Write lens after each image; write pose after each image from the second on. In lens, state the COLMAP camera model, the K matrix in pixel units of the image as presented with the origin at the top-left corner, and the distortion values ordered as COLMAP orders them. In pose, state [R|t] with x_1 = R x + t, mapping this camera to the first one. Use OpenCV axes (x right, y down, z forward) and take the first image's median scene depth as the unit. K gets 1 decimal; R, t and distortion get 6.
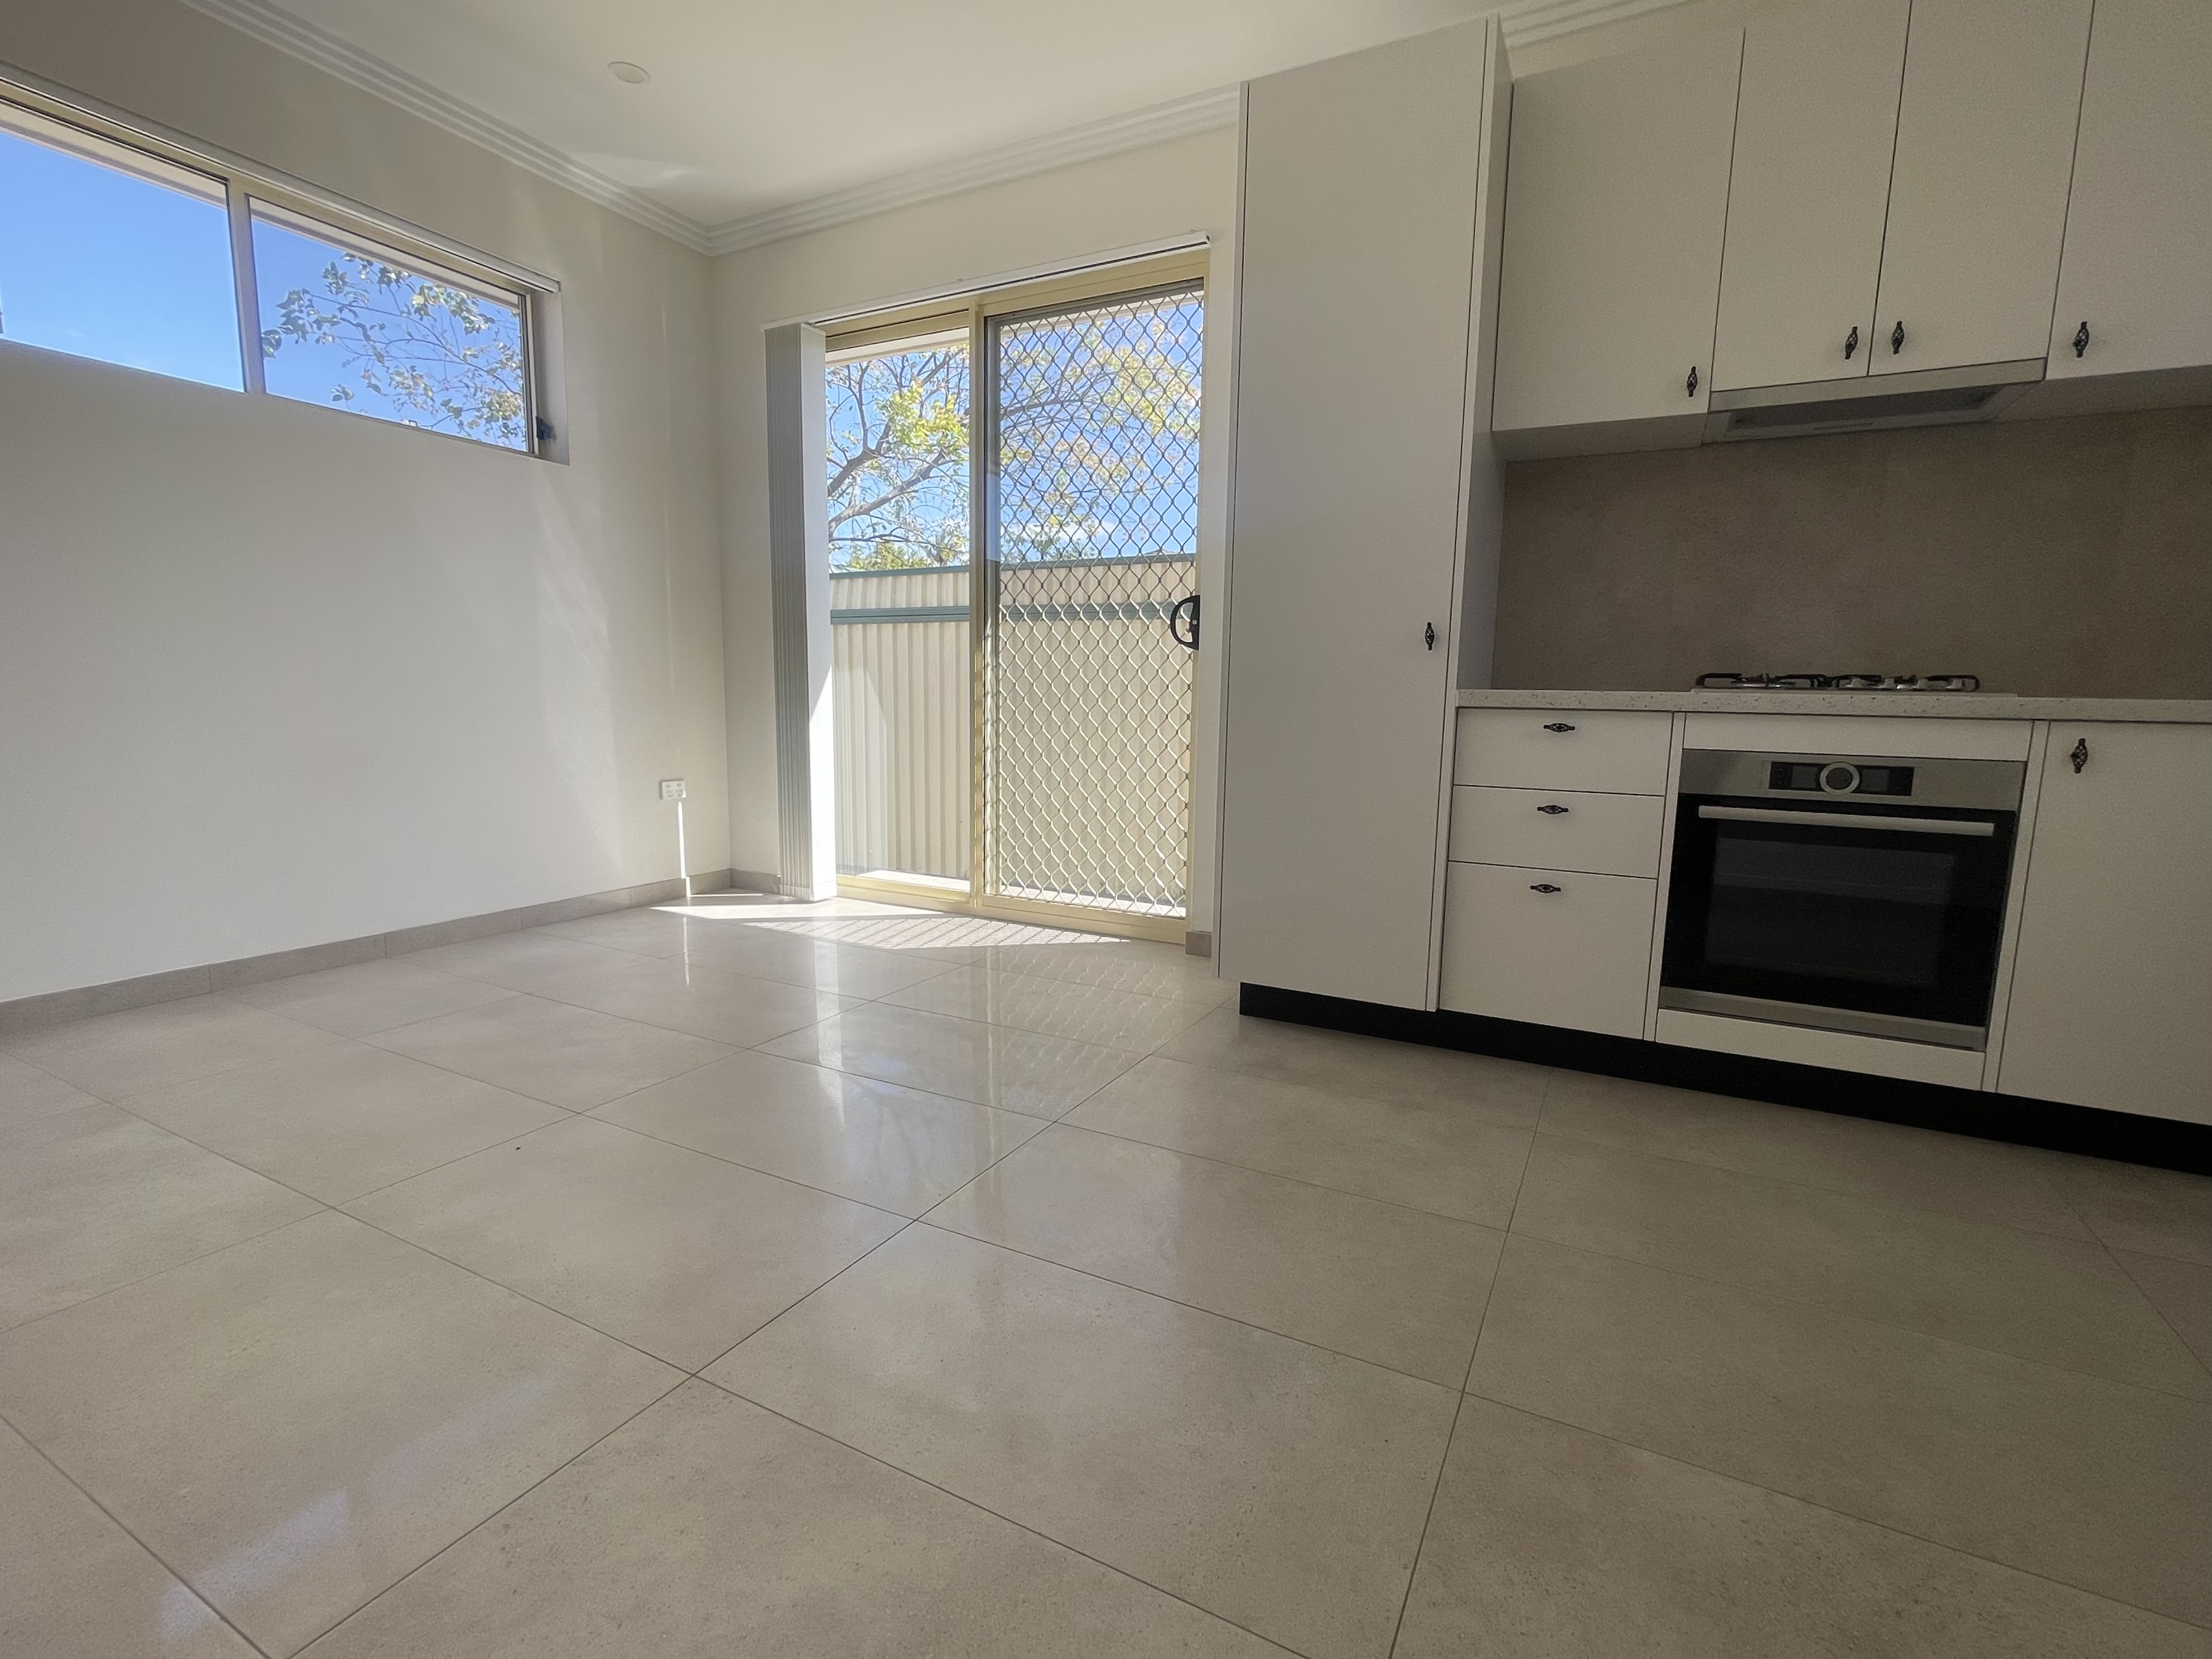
lens RADIAL K [[1009.0, 0, 1106.0], [0, 1009.0, 829.5], [0, 0, 1]] dist [-0.000629, 0.000131]
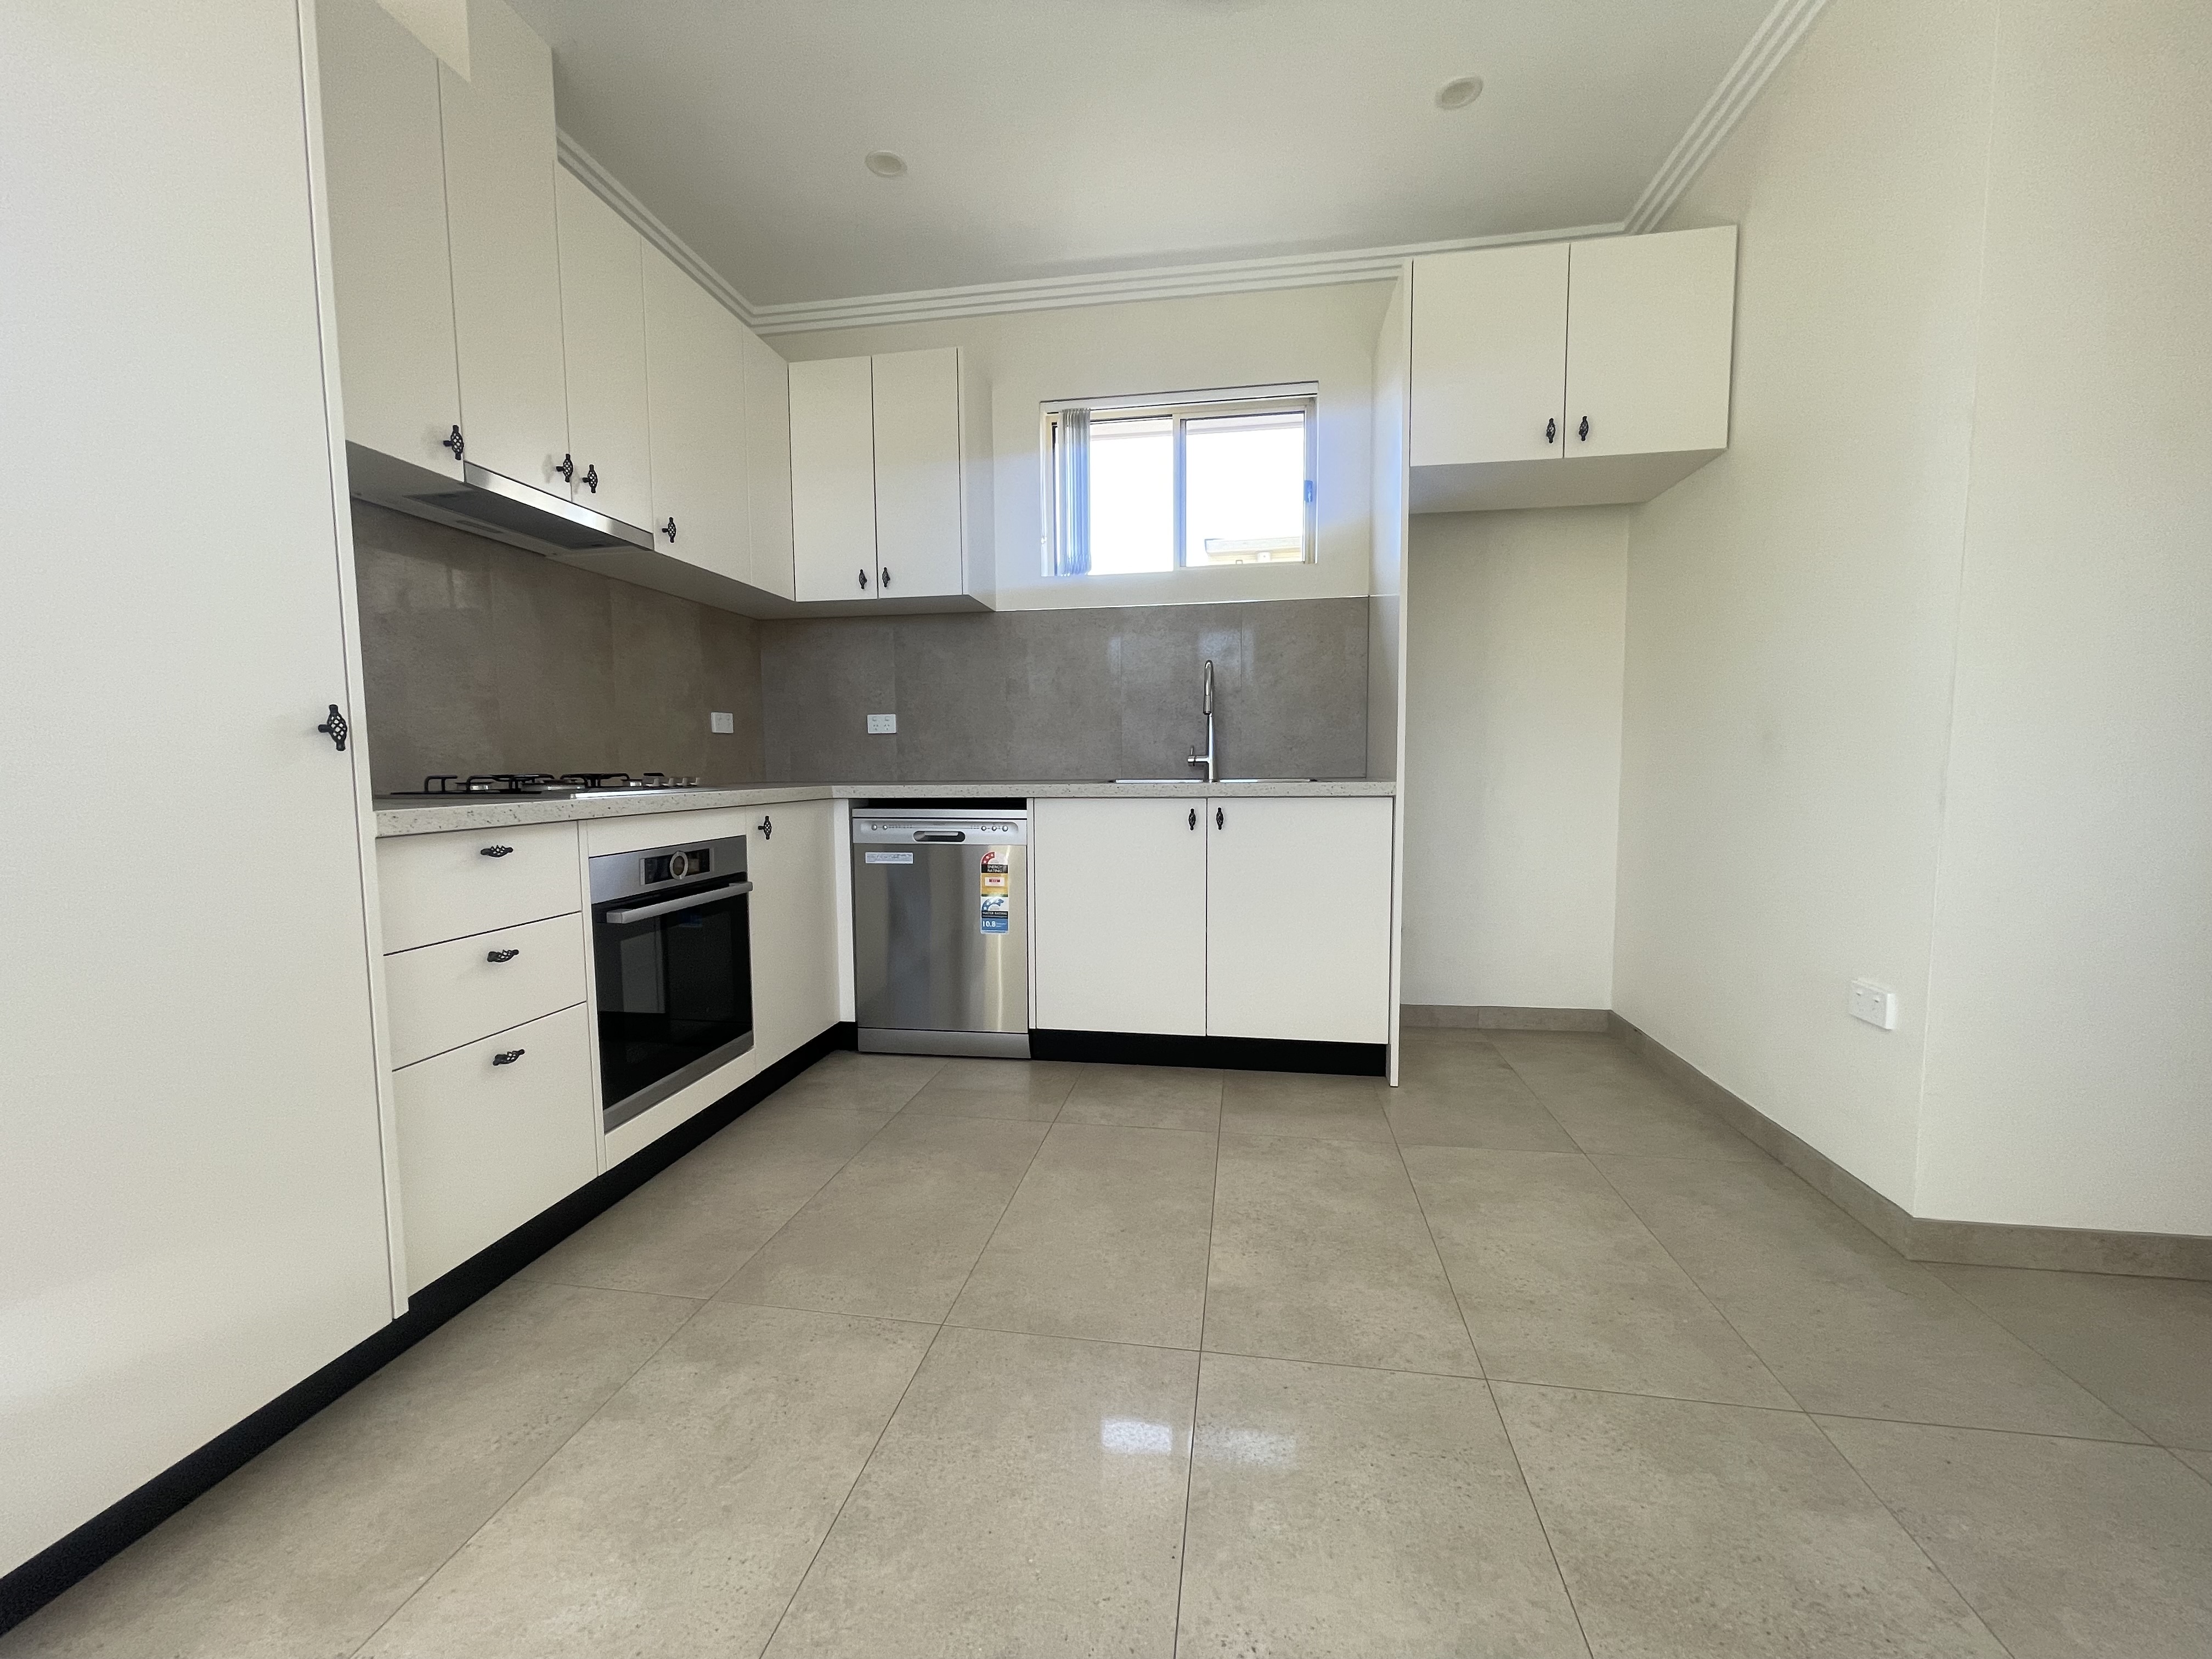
lens RADIAL K [[899.8, 0, 1106.0], [0, 899.8, 829.5], [0, 0, 1]] dist [0.000713, 0.000048]
pose [[-0.329566, -0.084924, 0.940305, -0.373700], [0.128324, 0.982675, 0.133727, -0.156686], [-0.935371, 0.164736, -0.312958, 0.811532]]
